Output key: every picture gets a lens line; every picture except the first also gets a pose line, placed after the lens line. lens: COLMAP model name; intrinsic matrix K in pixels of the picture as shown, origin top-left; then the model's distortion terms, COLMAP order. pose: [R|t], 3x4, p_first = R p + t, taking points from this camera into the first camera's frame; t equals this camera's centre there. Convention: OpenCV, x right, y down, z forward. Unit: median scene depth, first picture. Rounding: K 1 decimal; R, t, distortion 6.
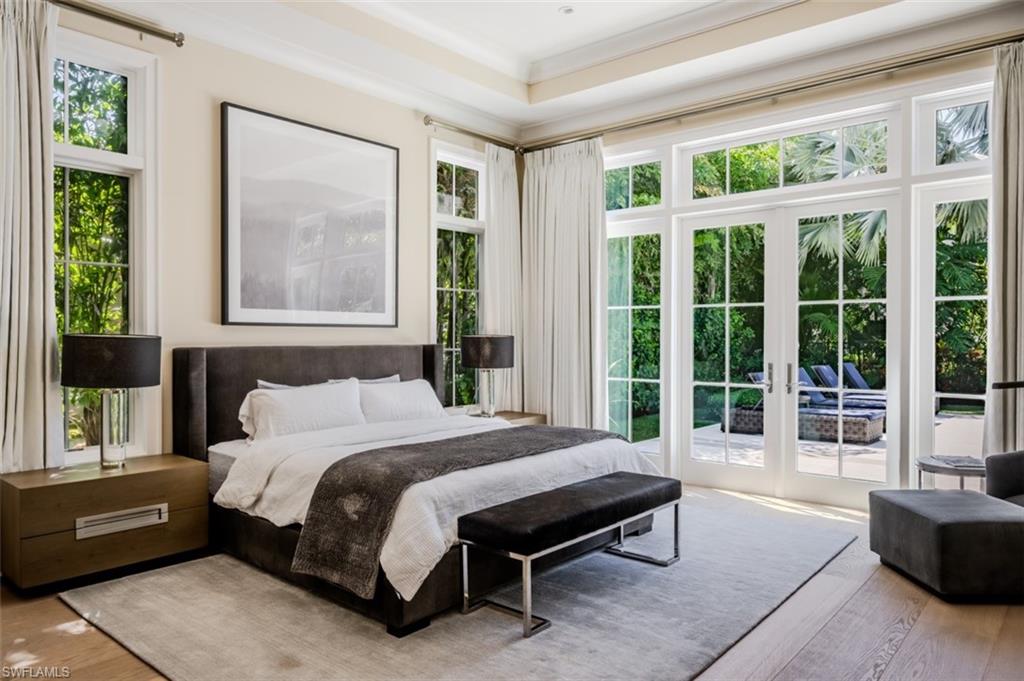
lens RADIAL K [[704.9, 0, 503.3], [0, 704.9, 340.2], [0, 0, 1]] dist [0.008309, -0.016049]
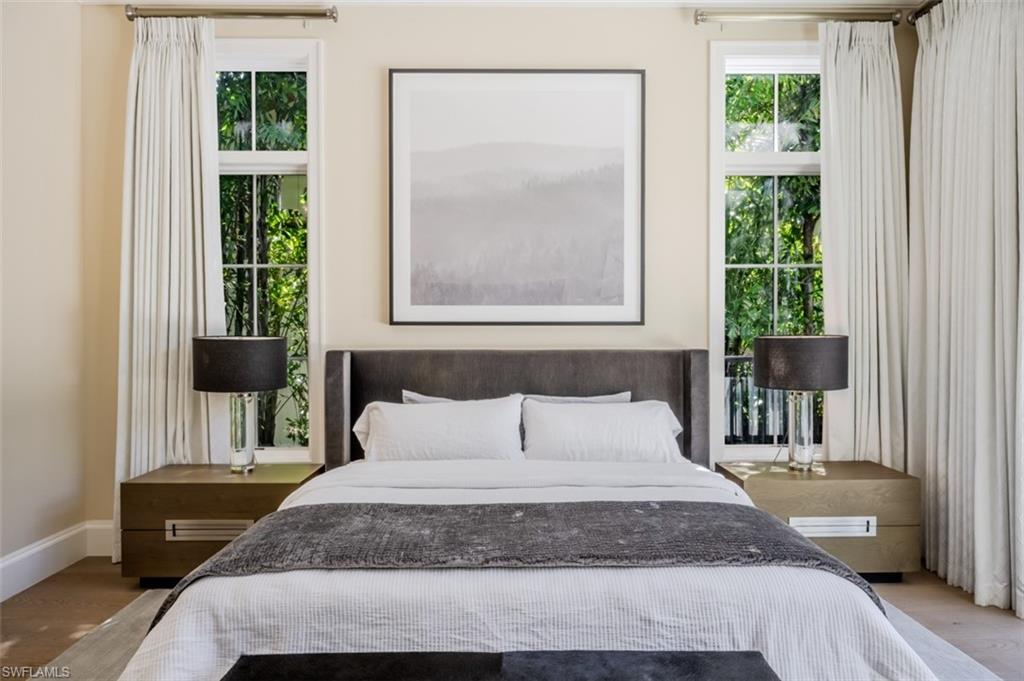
lens RADIAL K [[704.9, 0, 514.5], [0, 704.9, 340.7], [0, 0, 1]] dist [0.008309, -0.016049]
pose [[0.657956, 0.013670, -0.752932, 0.340324], [-0.001794, 0.999861, 0.016585, -0.015799], [0.753054, -0.009561, 0.657889, 0.497700]]
